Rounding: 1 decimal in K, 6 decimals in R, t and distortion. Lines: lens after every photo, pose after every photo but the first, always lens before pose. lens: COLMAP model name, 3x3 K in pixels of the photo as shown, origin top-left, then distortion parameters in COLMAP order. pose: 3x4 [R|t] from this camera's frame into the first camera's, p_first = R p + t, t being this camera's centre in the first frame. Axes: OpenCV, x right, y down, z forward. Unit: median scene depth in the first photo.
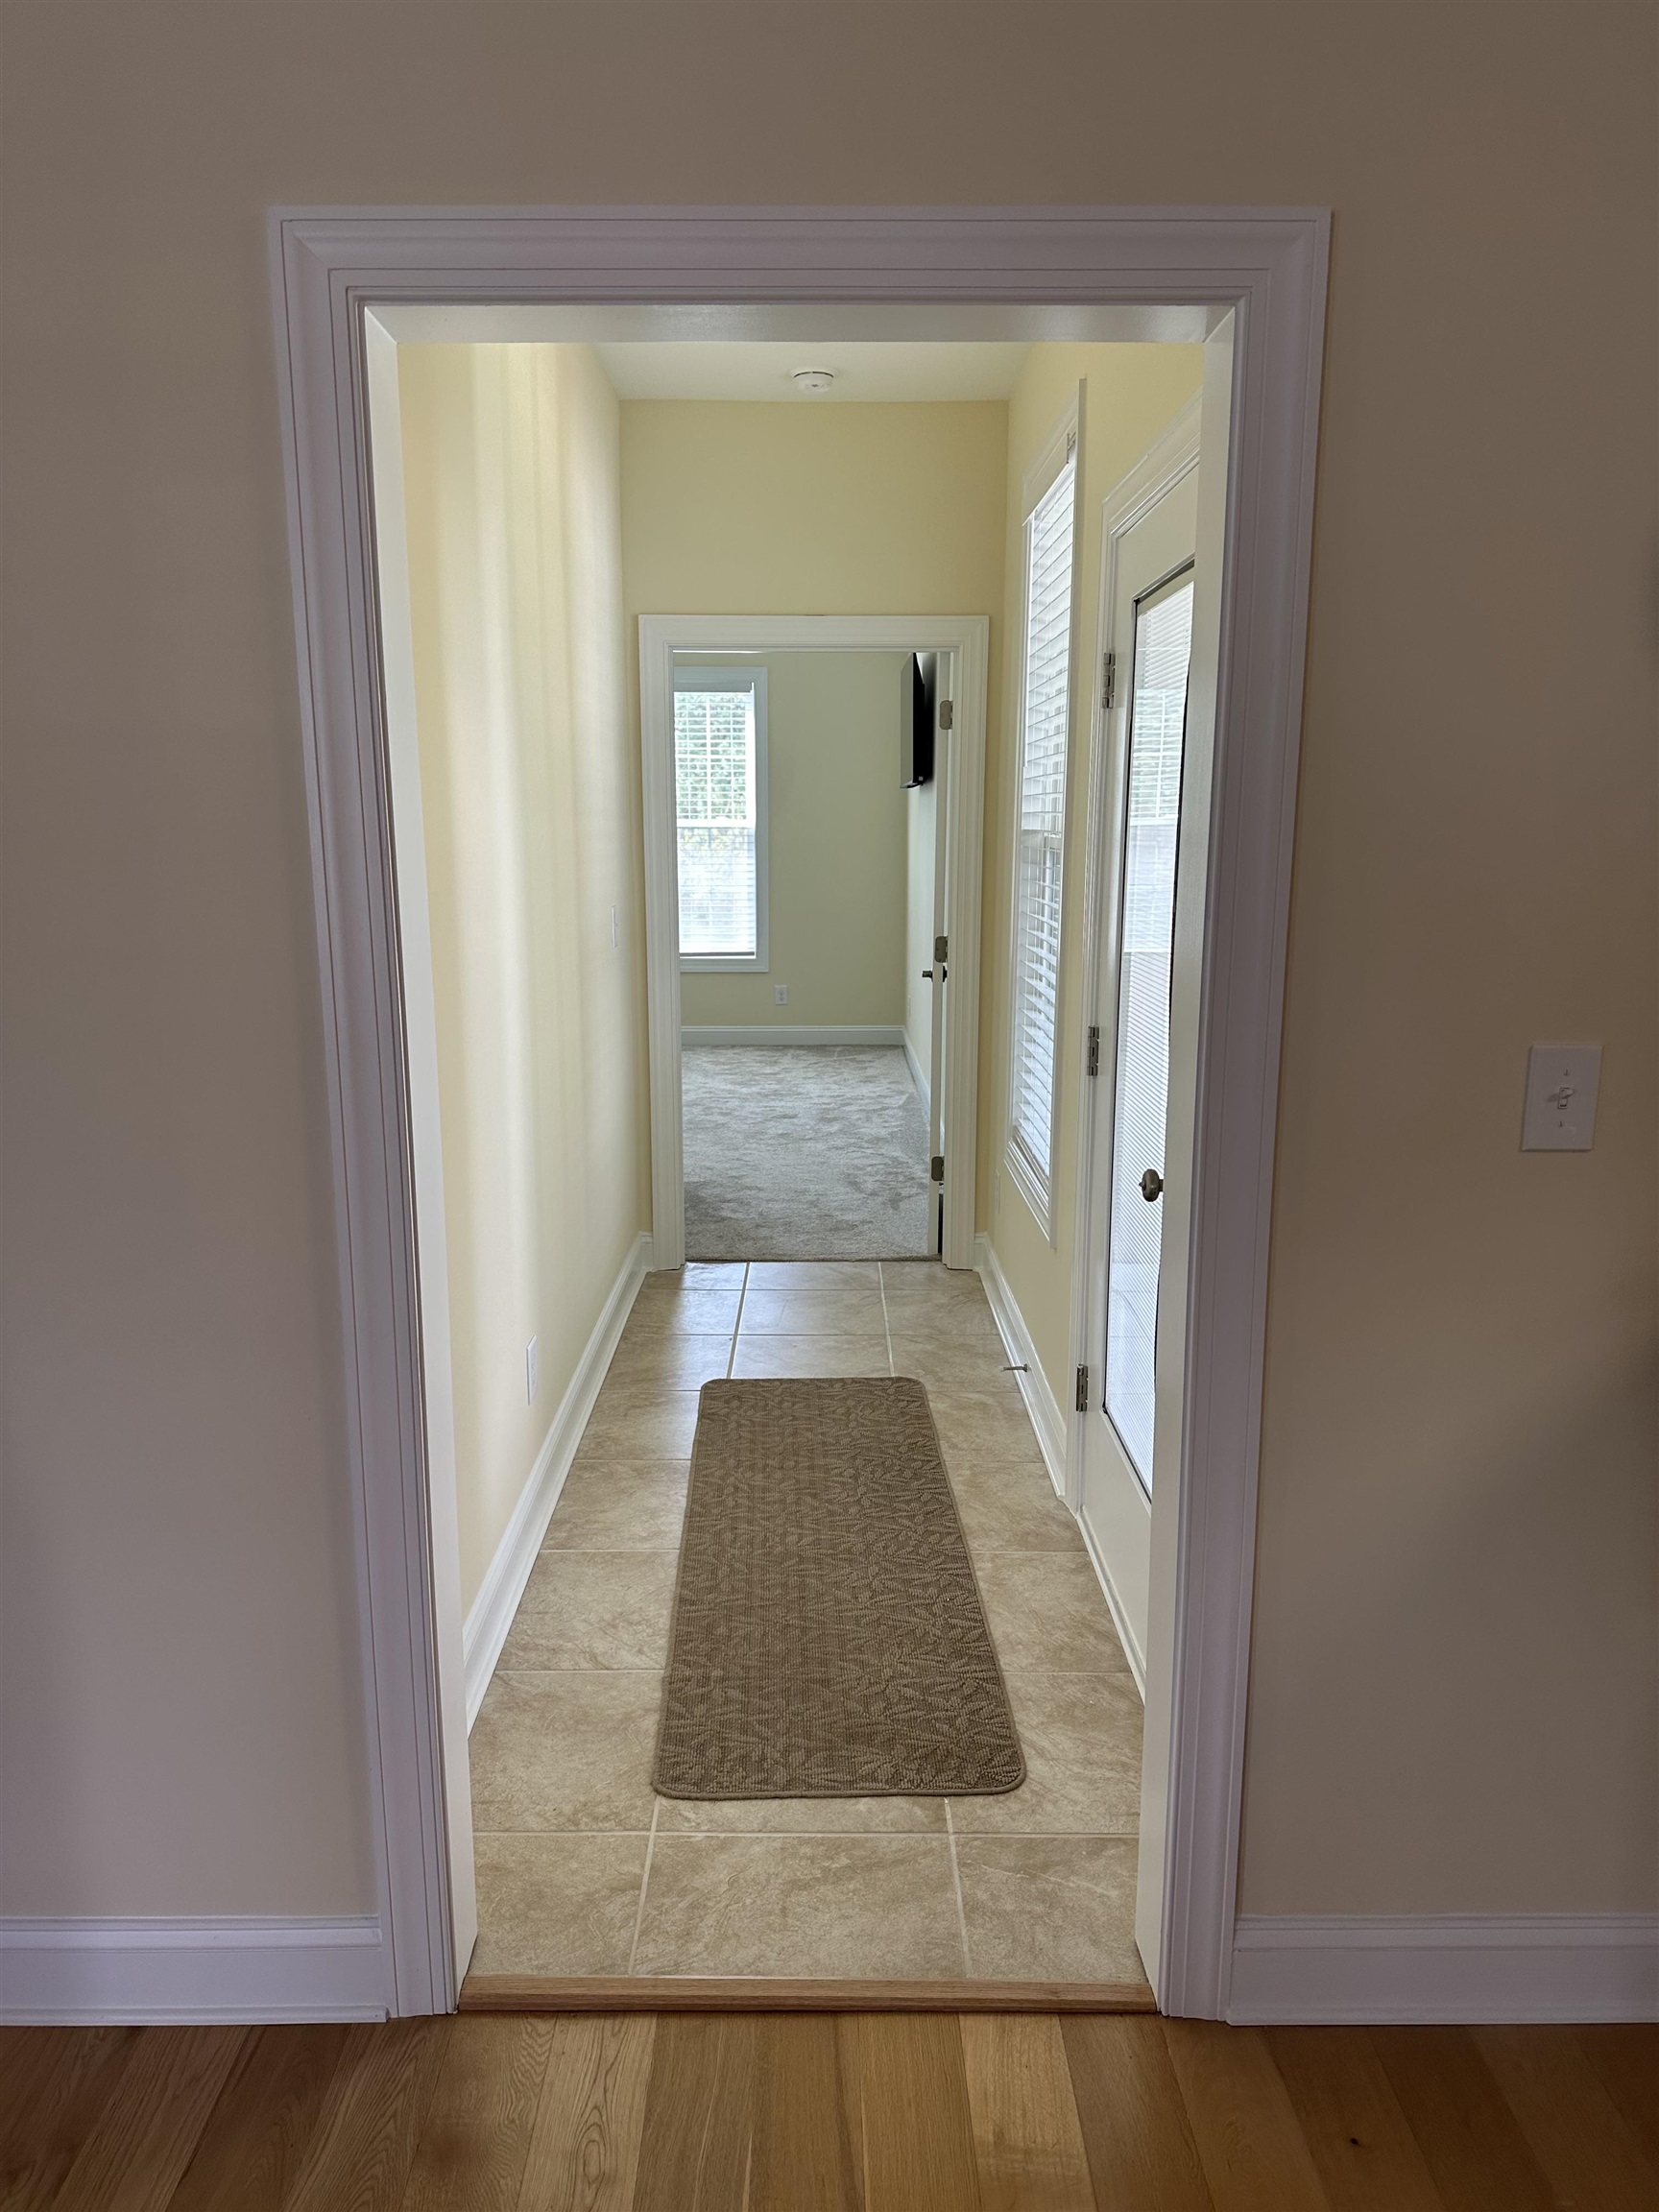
lens RADIAL K [[1533.8, 0, 829.3], [0, 1533.8, 1109.7], [0, 0, 1]] dist [0.000055, 0.000009]
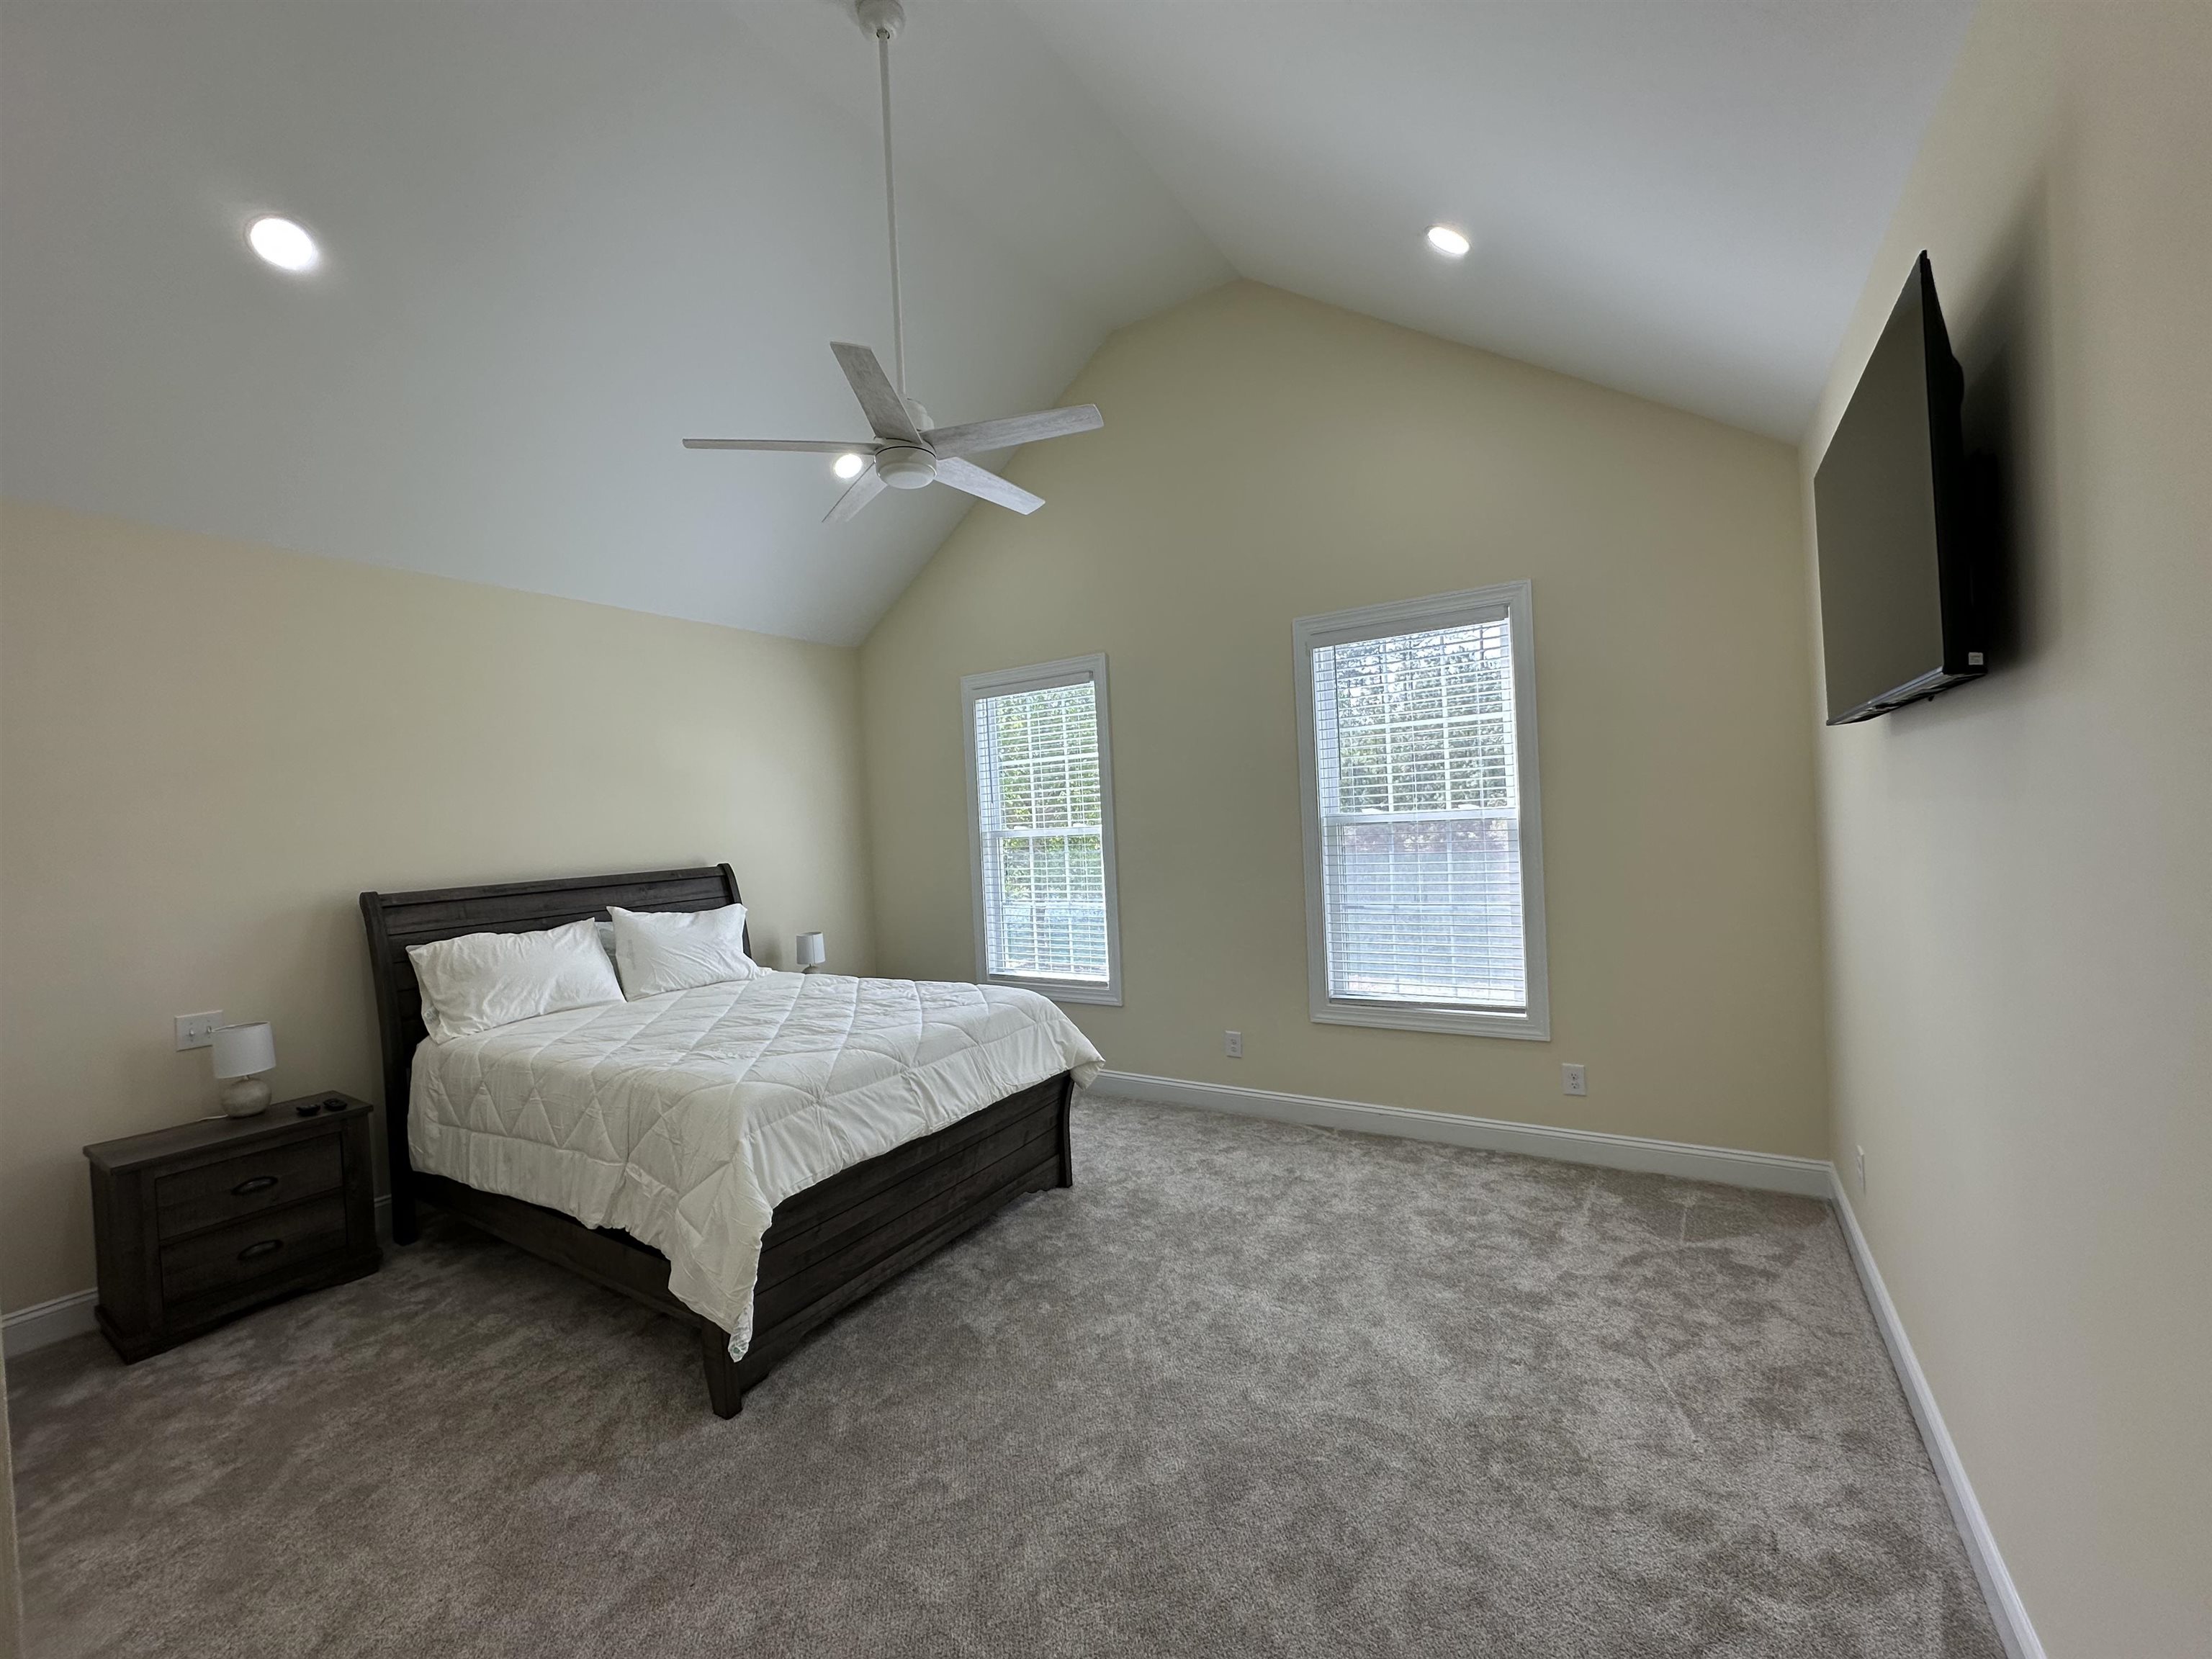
lens RADIAL K [[878.2, 0, 1108.6], [0, 878.2, 825.5], [0, 0, 1]] dist [-0.002298, -0.000310]
pose [[0.843038, -0.044835, -0.535982, 0.004958], [-0.043593, 0.987545, -0.151175, -0.115412], [0.536084, 0.150811, 0.830584, 0.591127]]
